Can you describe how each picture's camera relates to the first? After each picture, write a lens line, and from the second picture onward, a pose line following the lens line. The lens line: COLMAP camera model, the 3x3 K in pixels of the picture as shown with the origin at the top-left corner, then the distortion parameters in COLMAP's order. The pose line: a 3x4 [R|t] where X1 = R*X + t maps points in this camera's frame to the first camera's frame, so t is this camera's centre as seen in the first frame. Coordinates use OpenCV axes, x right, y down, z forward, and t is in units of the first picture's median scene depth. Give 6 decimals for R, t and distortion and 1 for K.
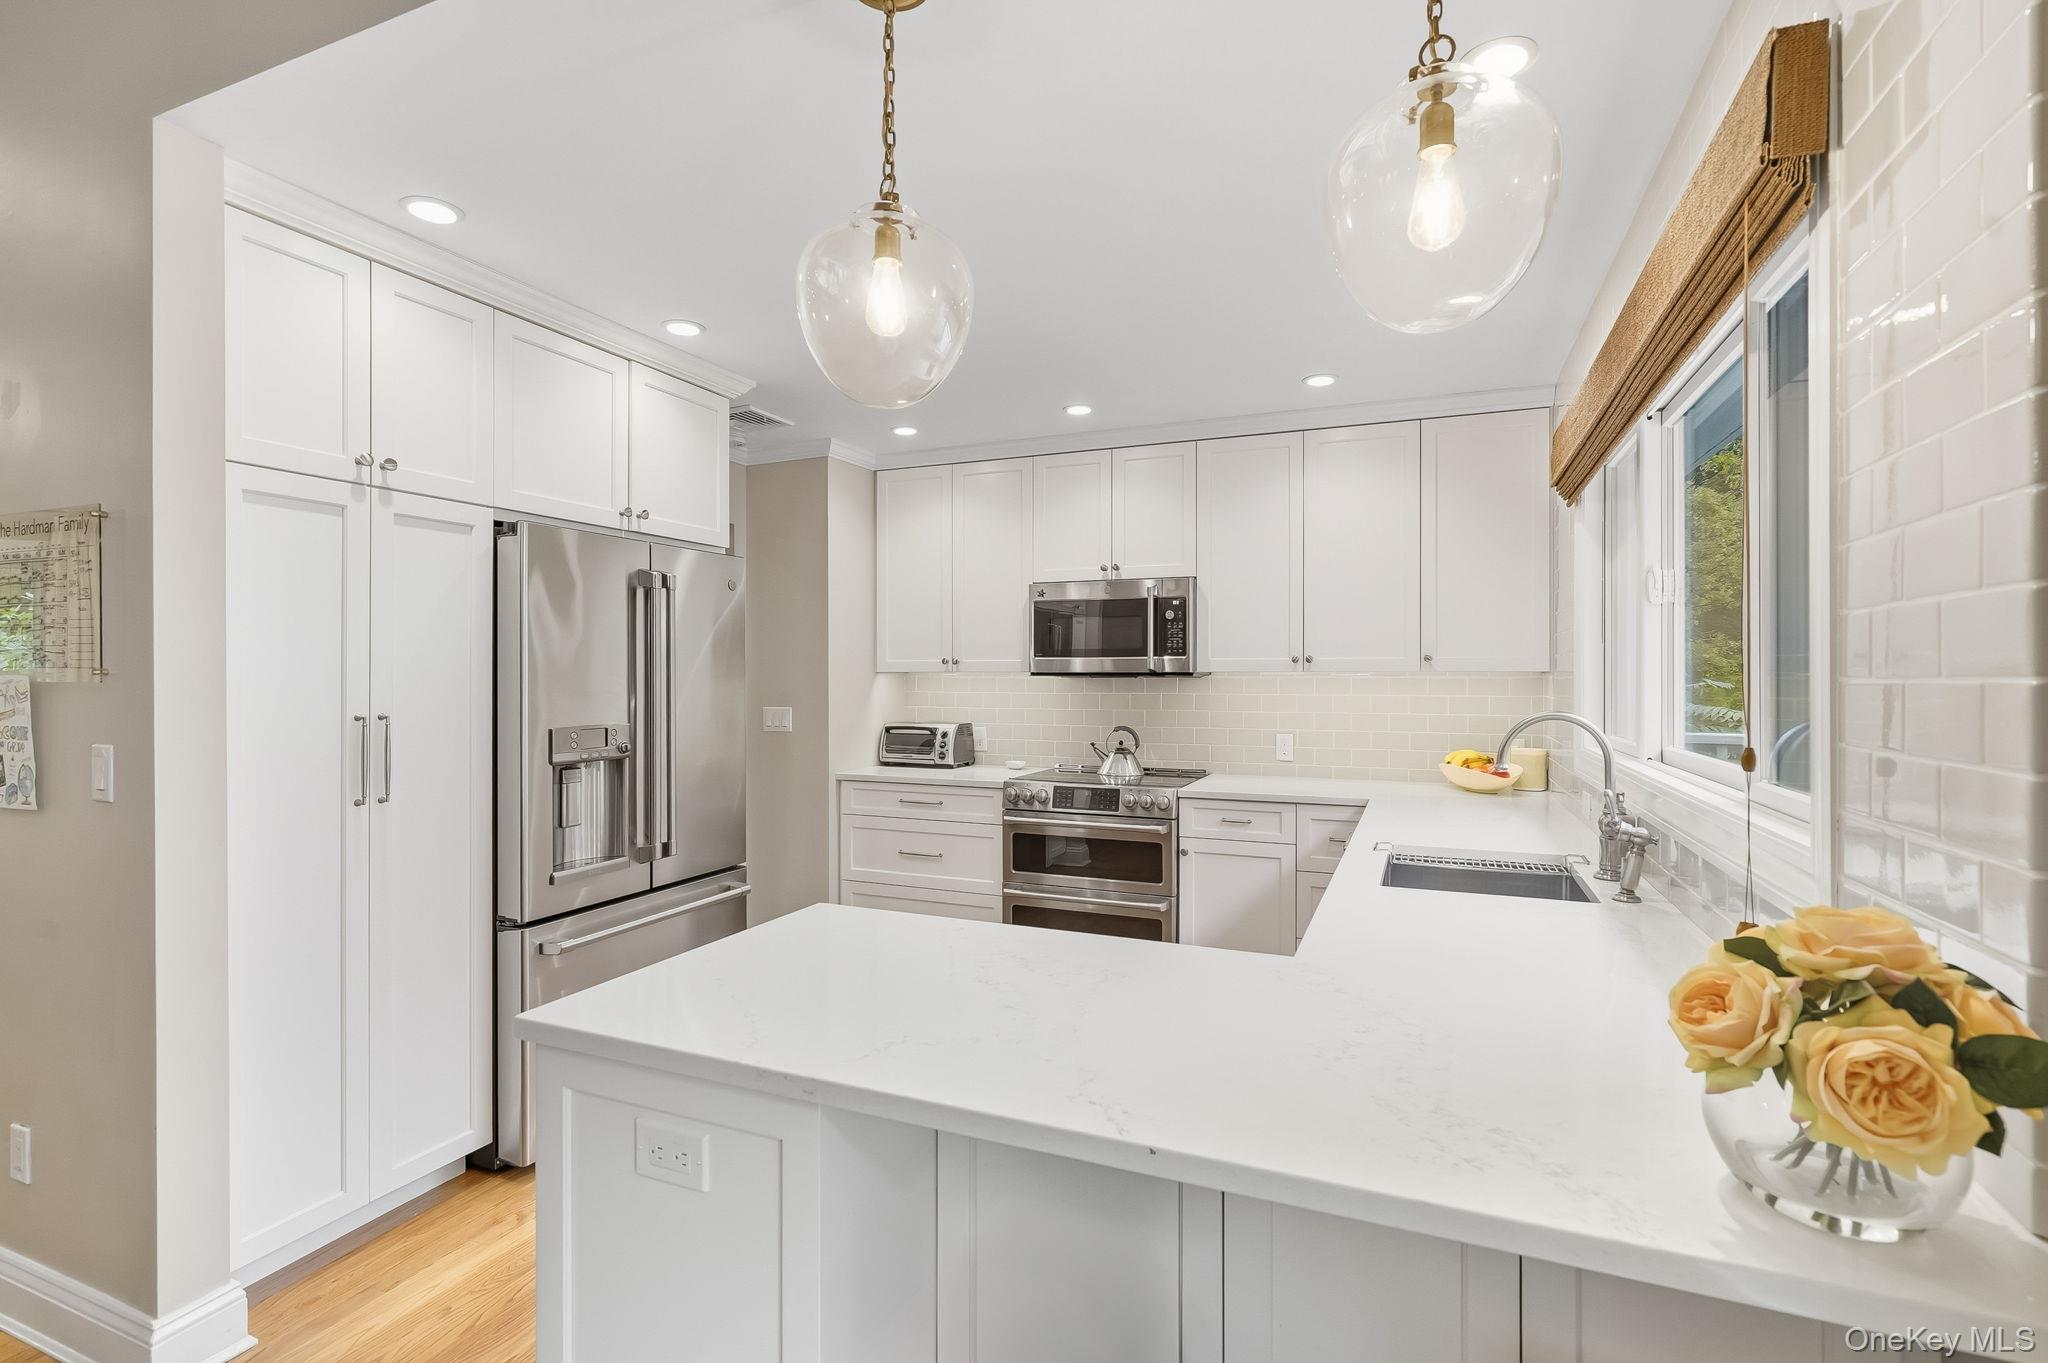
lens RADIAL K [[939.2, 0, 1015.2], [0, 939.2, 681.0], [0, 0, 1]] dist [0.001004, 0.001035]
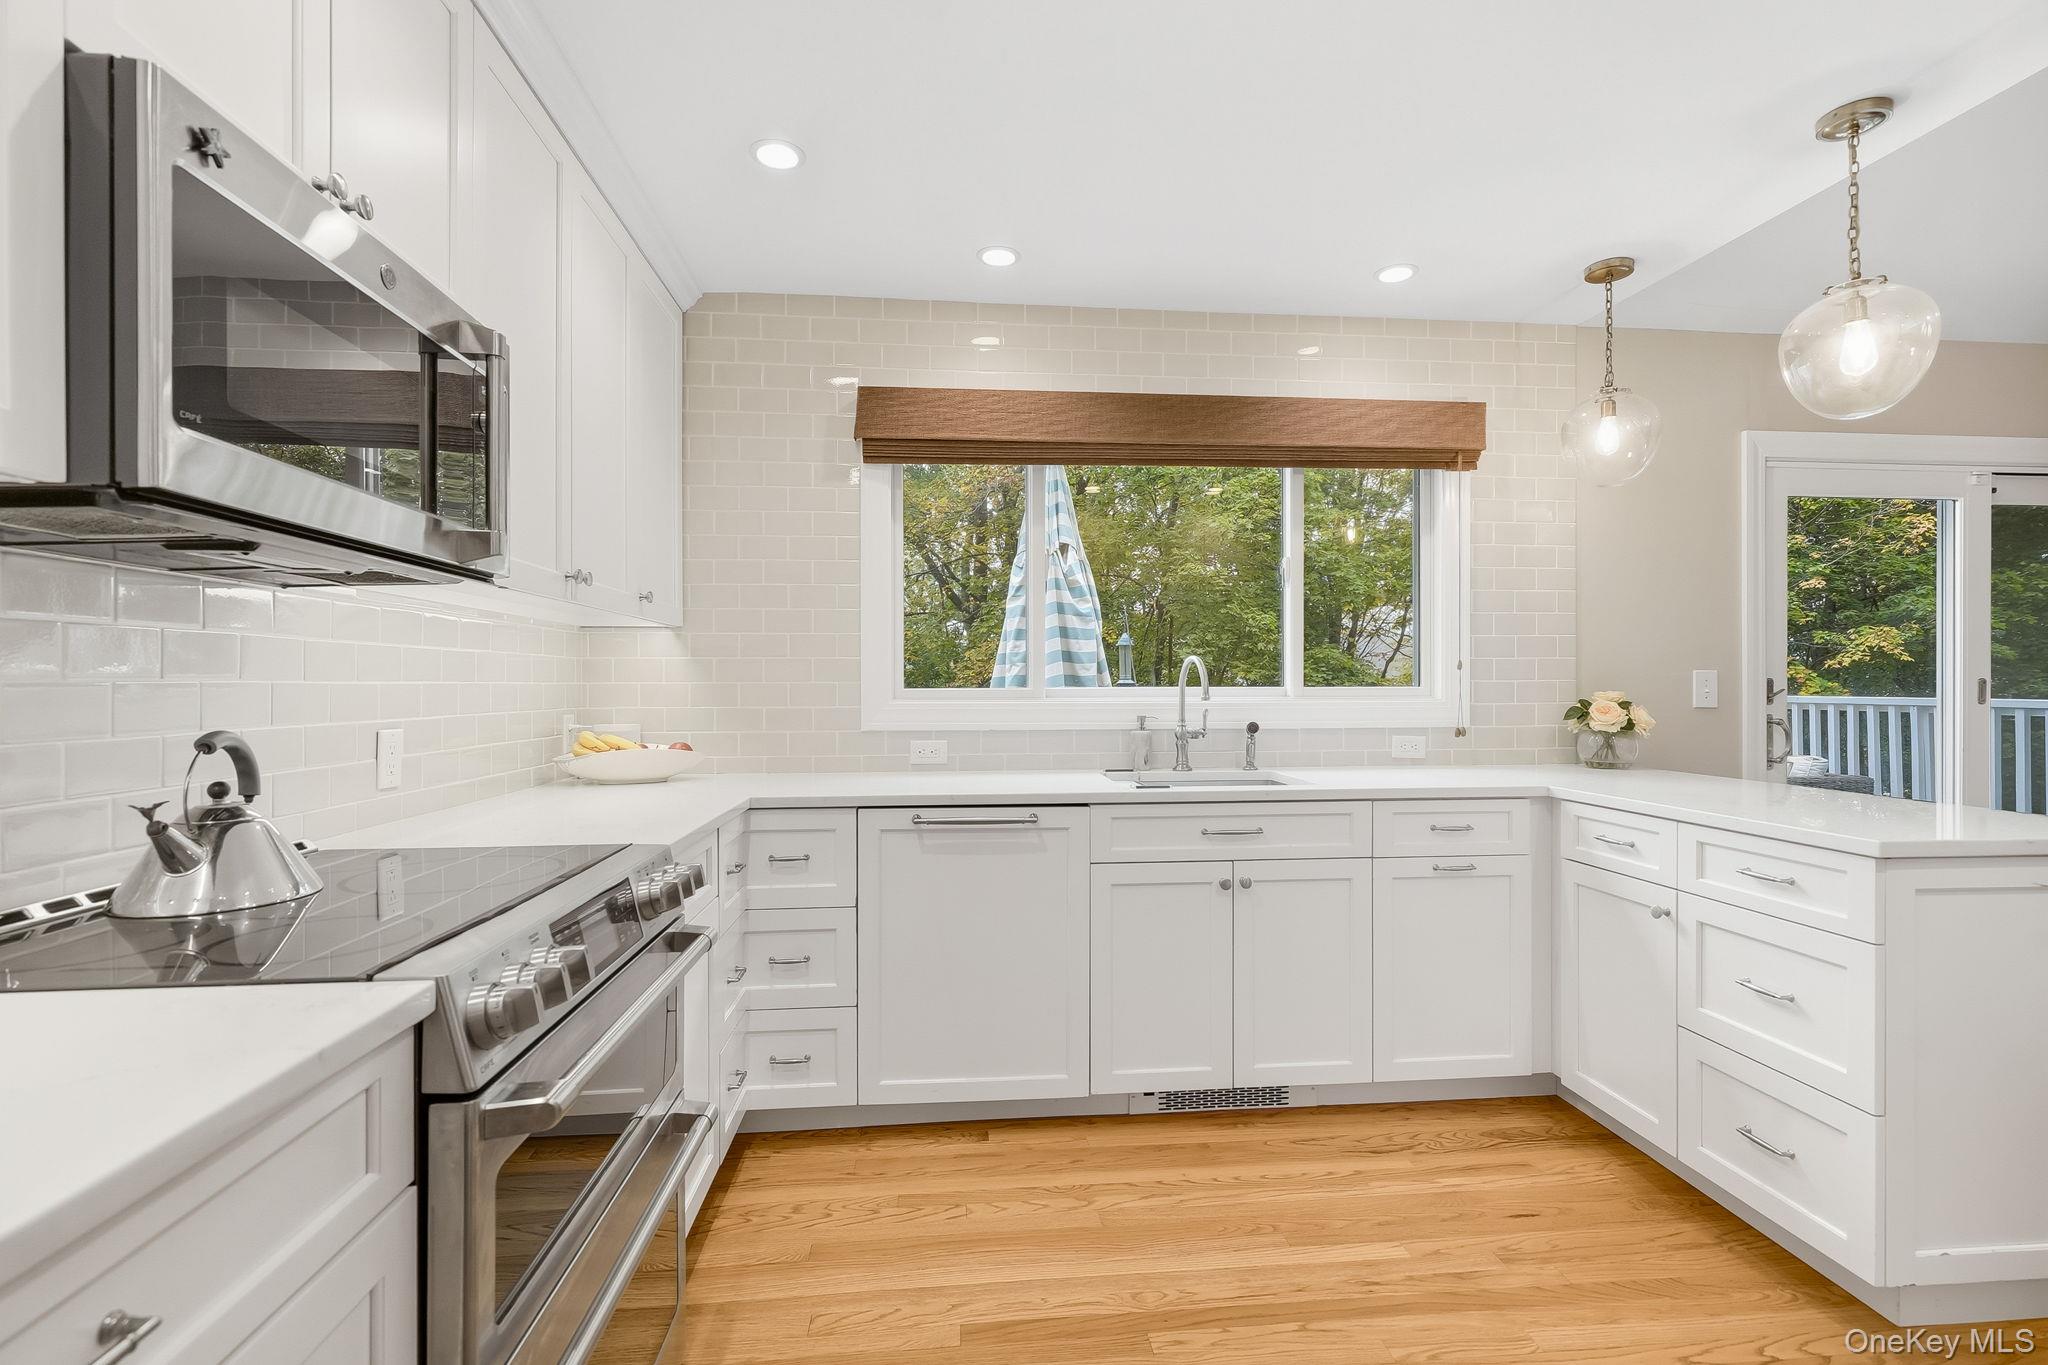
lens RADIAL K [[939.2, 0, 1025.9], [0, 939.2, 687.1], [0, 0, 1]] dist [0.001004, 0.001035]
pose [[-0.483208, 0.002160, 0.875503, -0.275487], [0.007713, 0.999969, 0.001790, 0.038166], [-0.875472, 0.007618, -0.483210, 0.989864]]
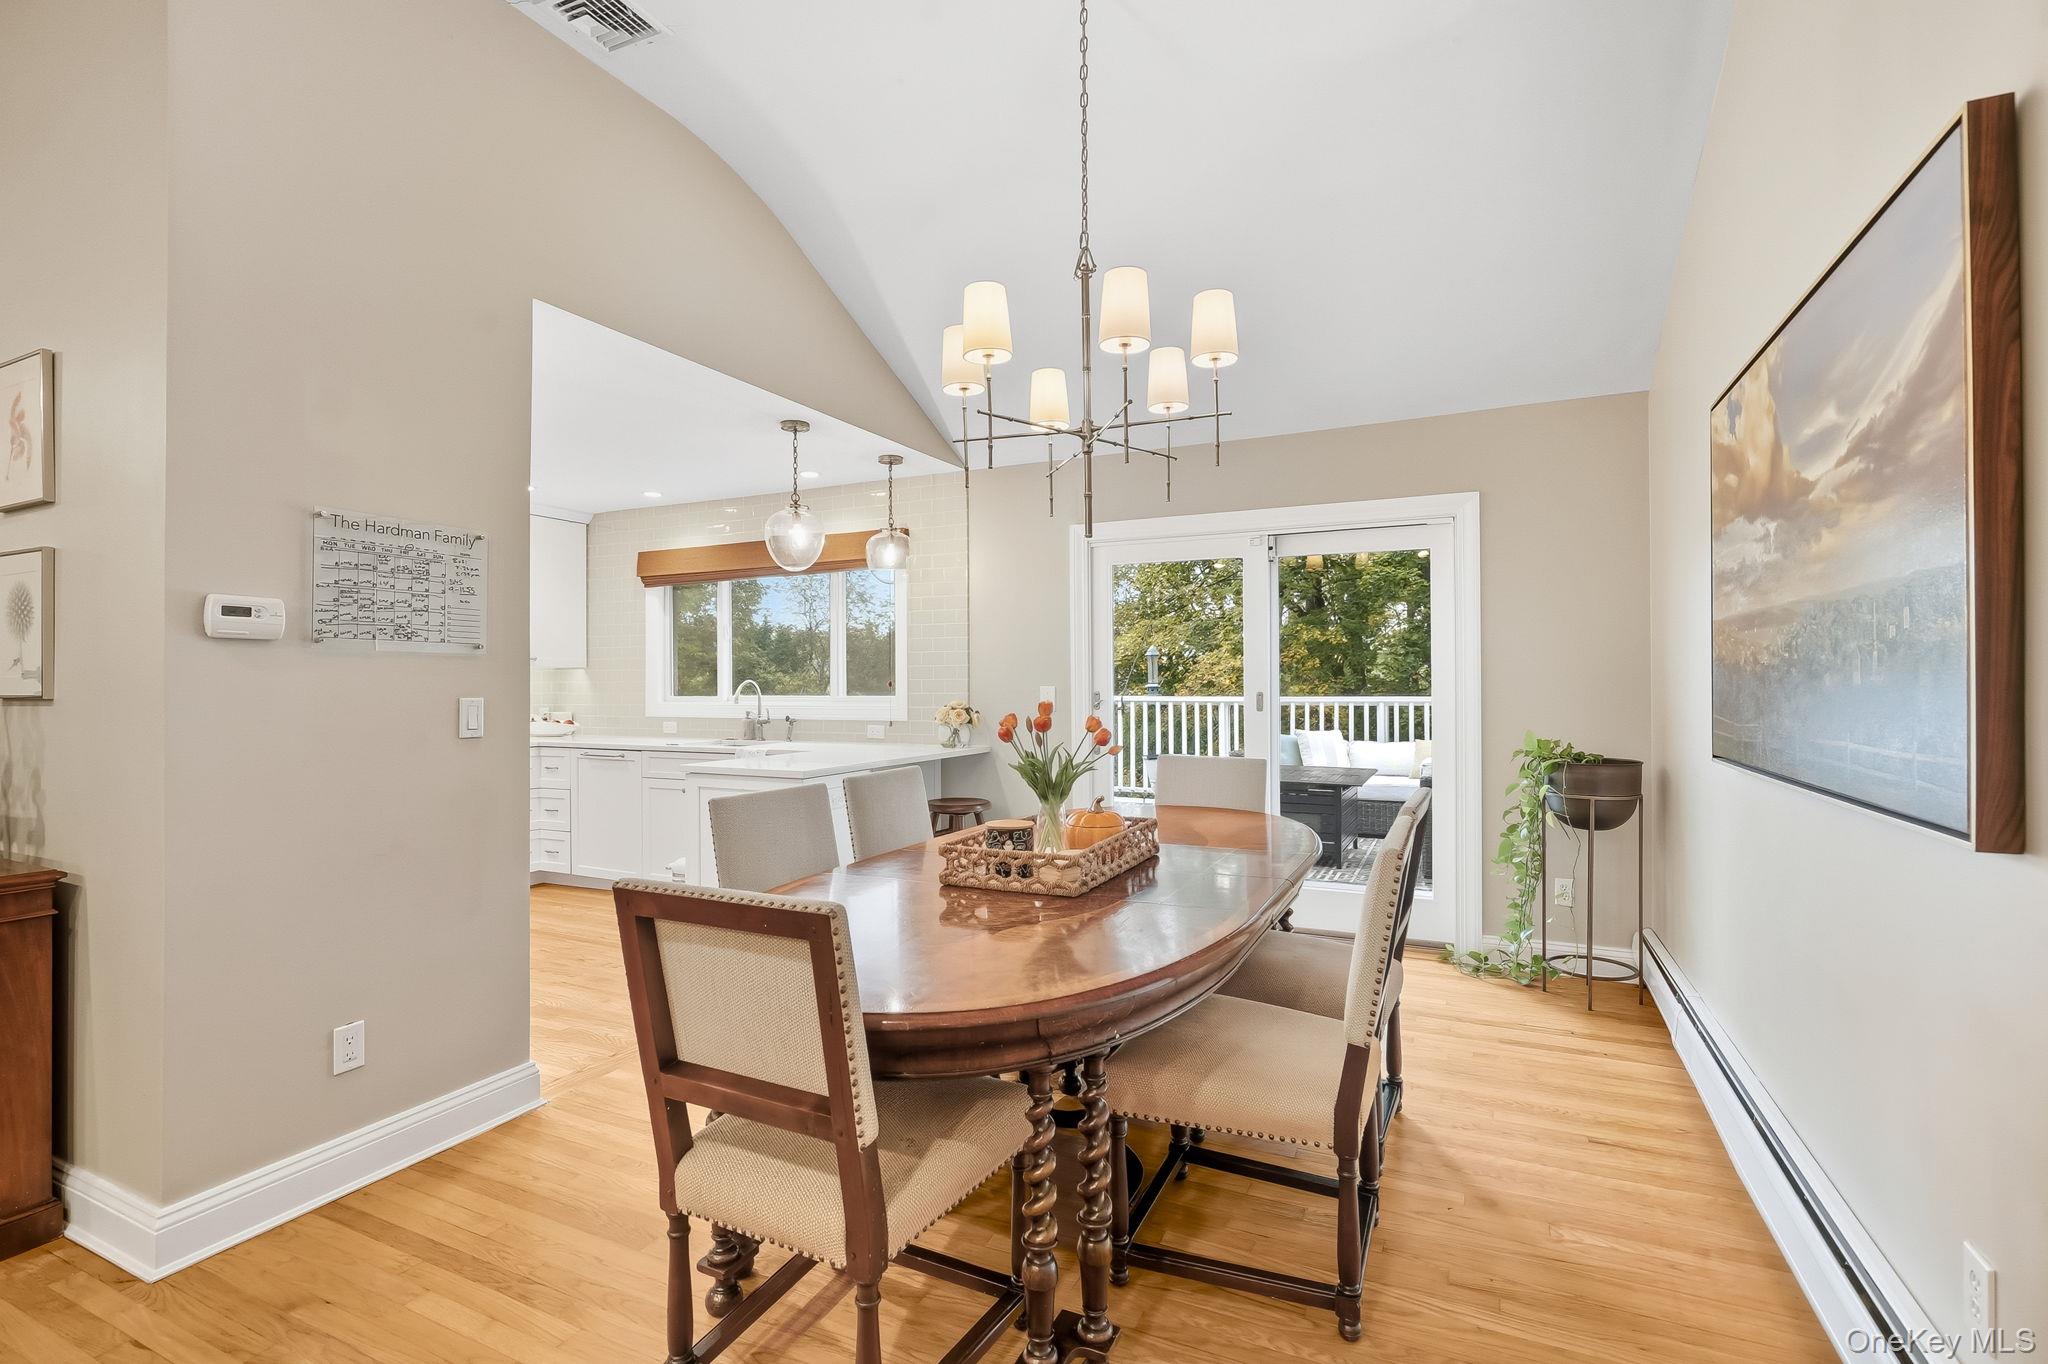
lens RADIAL K [[939.2, 0, 1012.1], [0, 939.2, 684.9], [0, 0, 1]] dist [0.001004, 0.001035]
pose [[0.054003, -0.000733, 0.998540, -1.075394], [0.008407, 0.999965, 0.000279, 0.026202], [-0.998505, 0.008380, 0.054007, 0.052487]]
